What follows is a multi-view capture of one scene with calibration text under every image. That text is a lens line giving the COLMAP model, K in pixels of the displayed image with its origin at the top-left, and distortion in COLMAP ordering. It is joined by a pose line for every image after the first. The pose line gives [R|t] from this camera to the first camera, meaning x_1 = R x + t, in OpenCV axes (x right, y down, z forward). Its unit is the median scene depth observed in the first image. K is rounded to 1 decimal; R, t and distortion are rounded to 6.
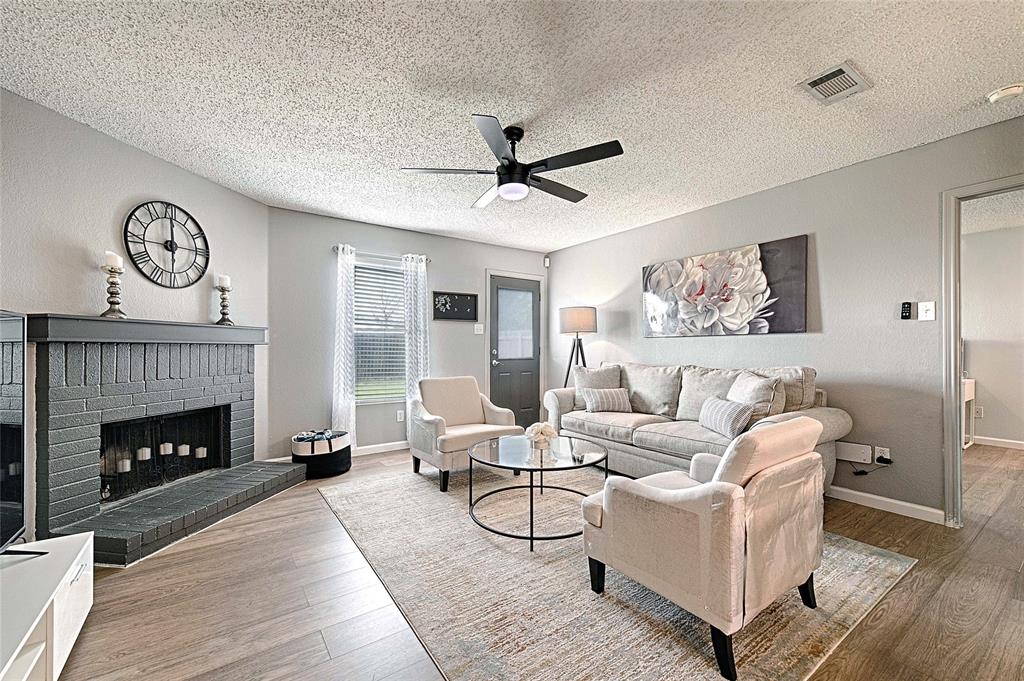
lens RADIAL K [[410.4, 0, 513.9], [0, 410.4, 341.6], [0, 0, 1]] dist [0.002710, 0.000268]
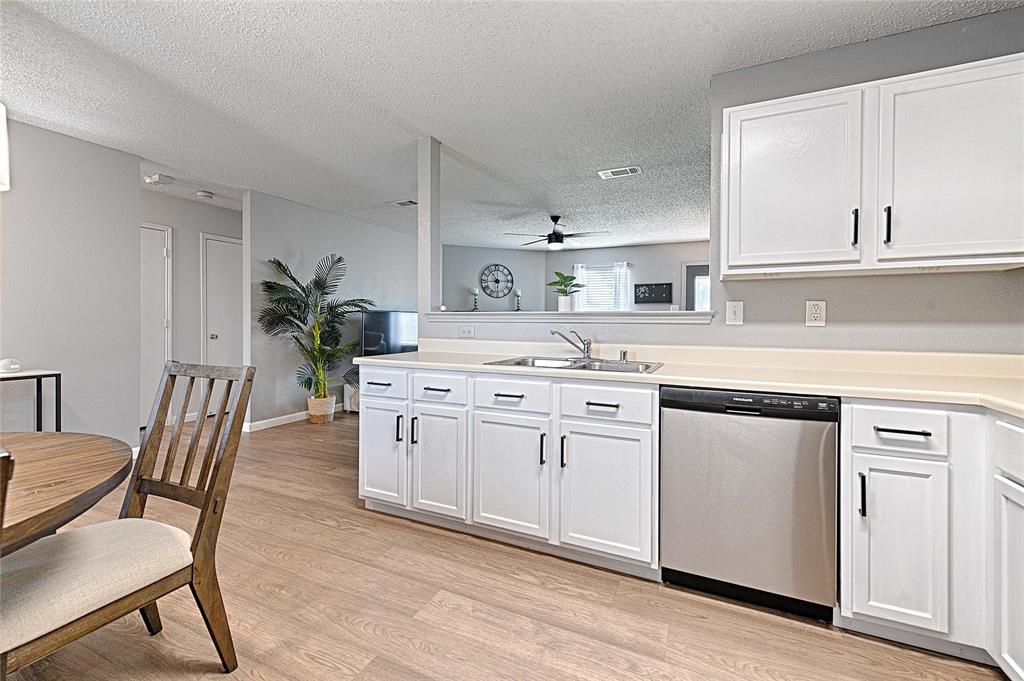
lens RADIAL K [[410.4, 0, 532.1], [0, 410.4, 320.8], [0, 0, 1]] dist [0.002710, 0.000268]
pose [[0.505936, 0.003862, -0.862562, 1.321313], [0.002092, 0.999982, 0.005704, -0.003204], [0.862569, -0.004690, 0.505918, -0.083175]]
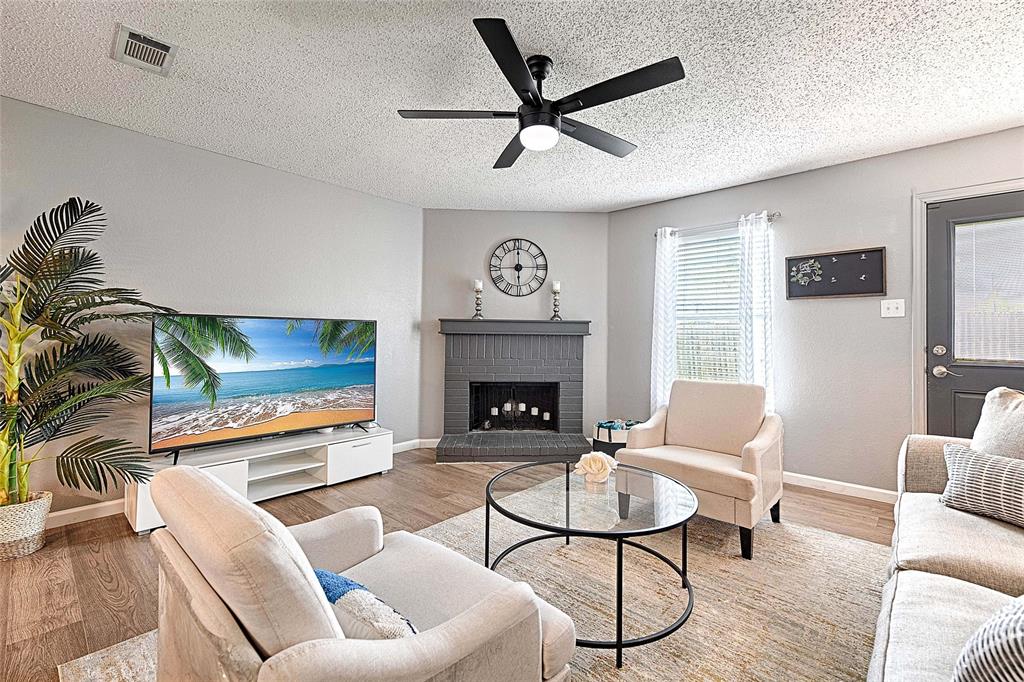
lens RADIAL K [[439.5, 0, 530.1], [0, 439.5, 326.2], [0, 0, 1]] dist [0.004271, 0.000163]
pose [[0.229577, -0.021174, -0.973060, 0.625062], [0.003367, 0.999775, -0.020961, 0.007215], [0.973285, 0.001535, 0.229596, 0.623104]]
